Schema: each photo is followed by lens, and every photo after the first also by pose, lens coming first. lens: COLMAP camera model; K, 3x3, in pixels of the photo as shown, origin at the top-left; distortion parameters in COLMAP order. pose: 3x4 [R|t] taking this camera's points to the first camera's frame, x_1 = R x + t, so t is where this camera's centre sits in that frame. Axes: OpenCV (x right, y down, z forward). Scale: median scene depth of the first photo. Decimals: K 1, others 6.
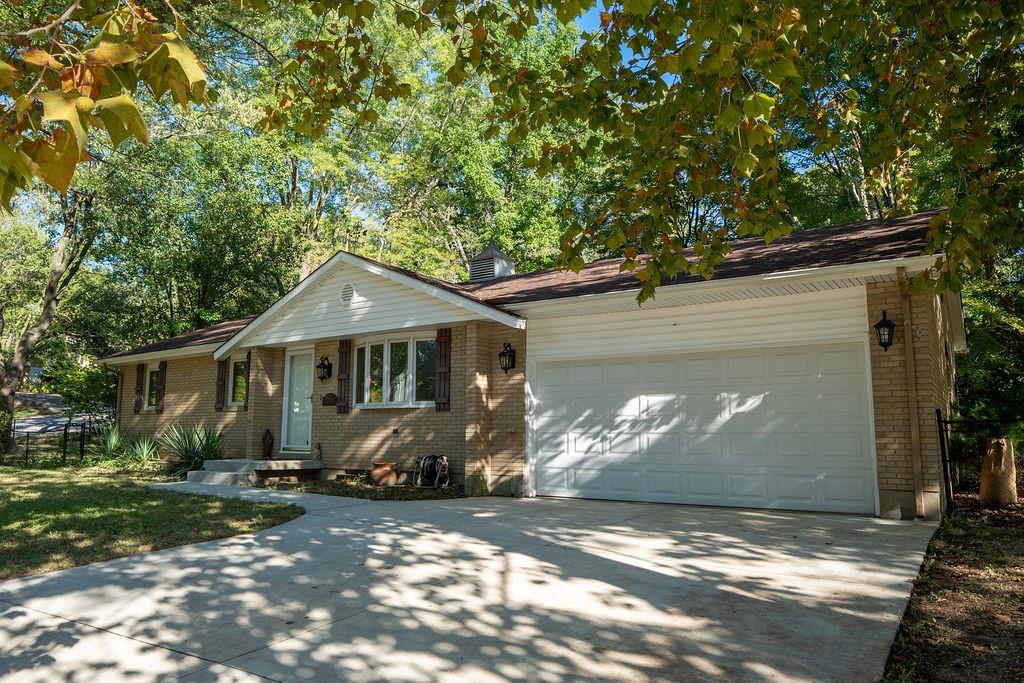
lens RADIAL K [[708.9, 0, 512.0], [0, 708.9, 341.5], [0, 0, 1]] dist [-0.092048, 0.064385]
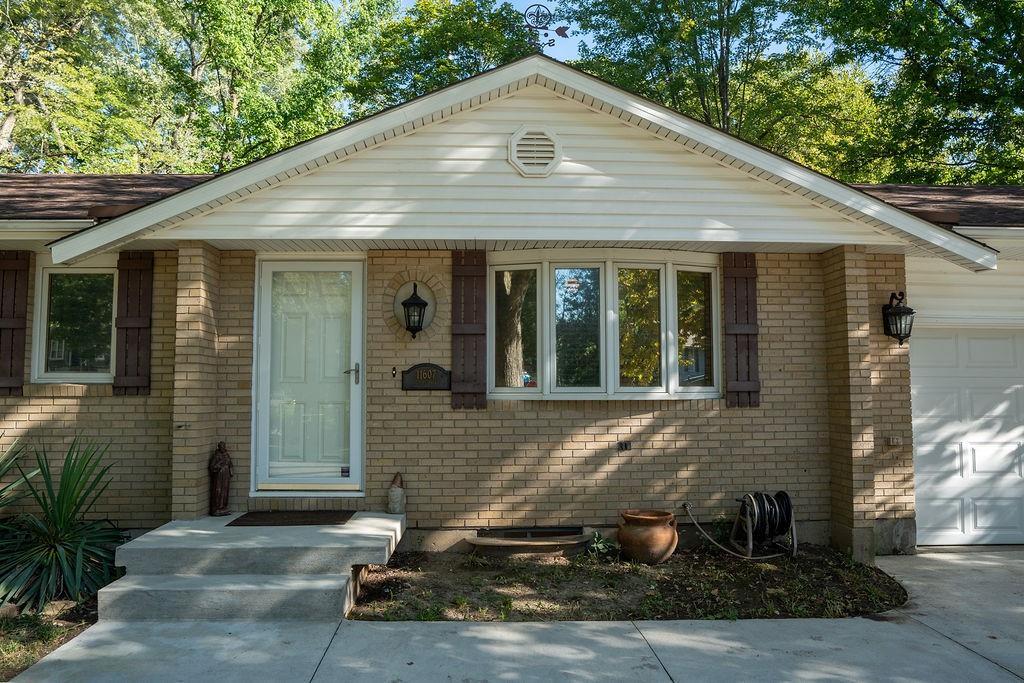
lens RADIAL K [[708.9, 0, 512.0], [0, 708.9, 341.5], [0, 0, 1]] dist [-0.092048, 0.064385]
pose [[0.798743, 0.051582, 0.599457, -0.527043], [-0.076261, 0.996962, 0.015828, 0.051339], [-0.596819, -0.058358, 0.800251, 0.646086]]
